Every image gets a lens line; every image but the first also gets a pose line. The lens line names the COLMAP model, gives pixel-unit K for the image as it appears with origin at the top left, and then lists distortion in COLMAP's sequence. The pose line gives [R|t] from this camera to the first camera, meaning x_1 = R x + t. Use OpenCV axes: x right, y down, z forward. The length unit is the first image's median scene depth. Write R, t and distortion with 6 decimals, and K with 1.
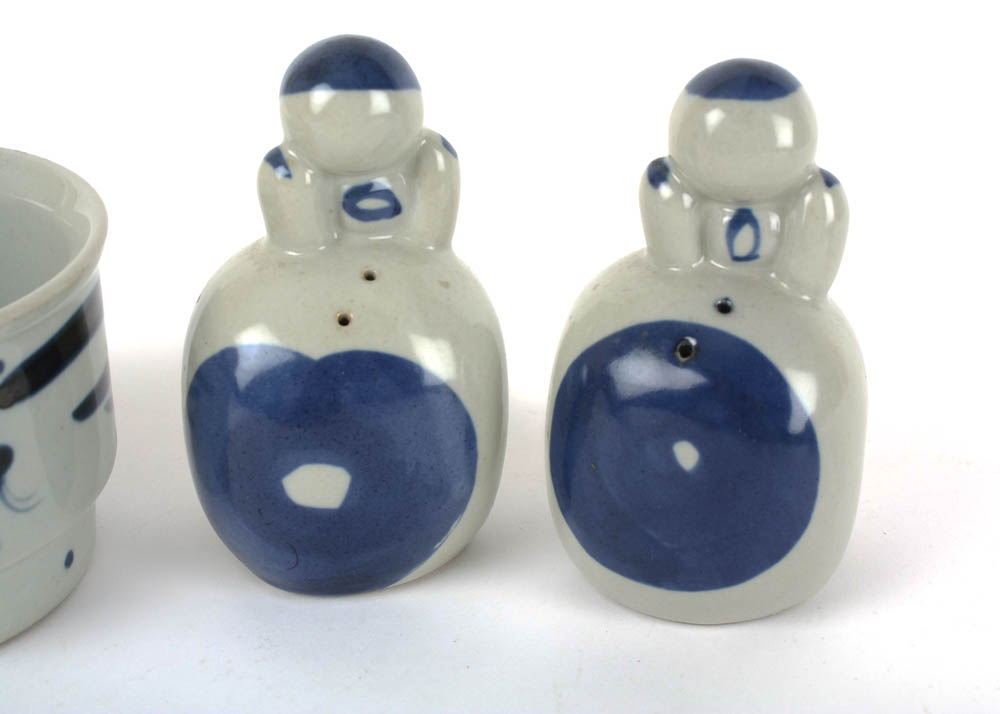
lens RADIAL K [[1708.7, 0, 504.4], [0, 1708.7, 352.1], [0, 0, 1]] dist [-0.000835, 0.000000]
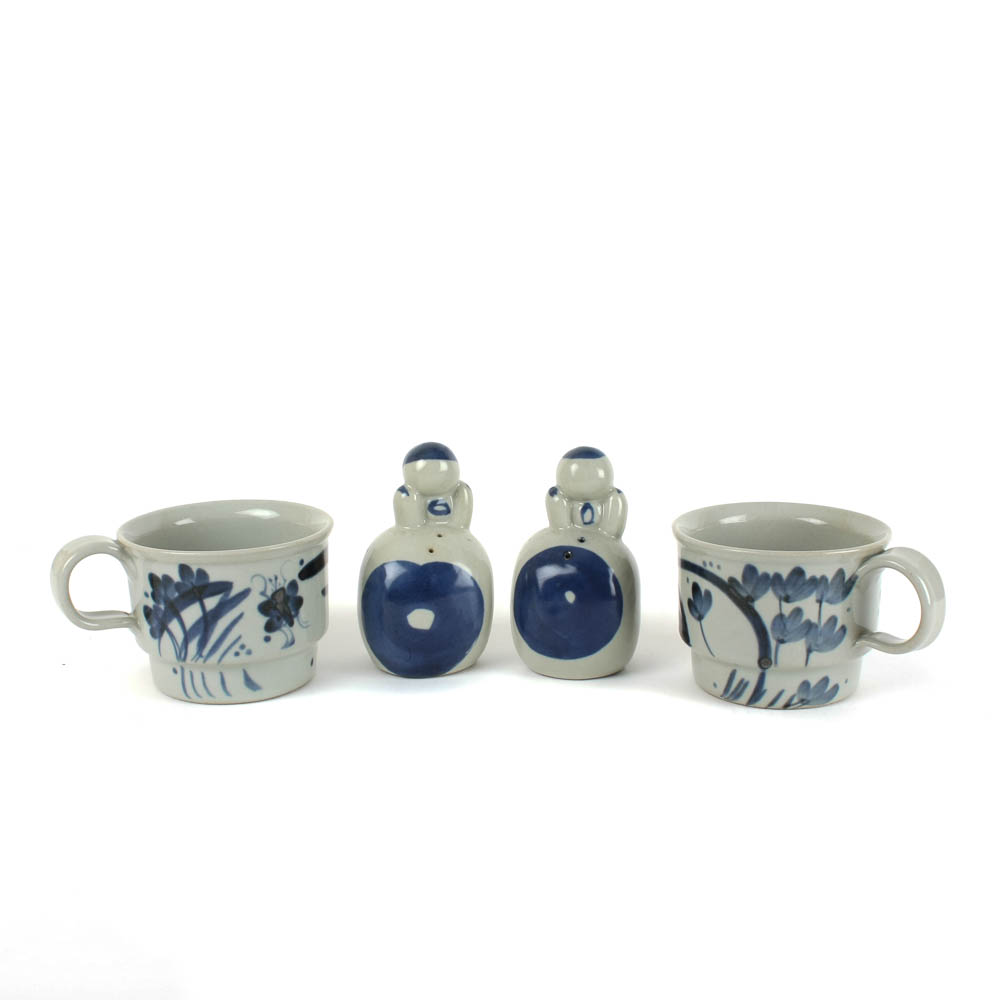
lens RADIAL K [[1235.1, 0, 504.9], [0, 1235.1, 508.6], [0, 0, 1]] dist [-0.158231, 0.000000]
pose [[0.995313, -0.019001, 0.094821, -0.155182], [0.042934, 0.965401, -0.257212, 0.387096], [-0.086654, 0.260077, 0.961692, -0.753760]]
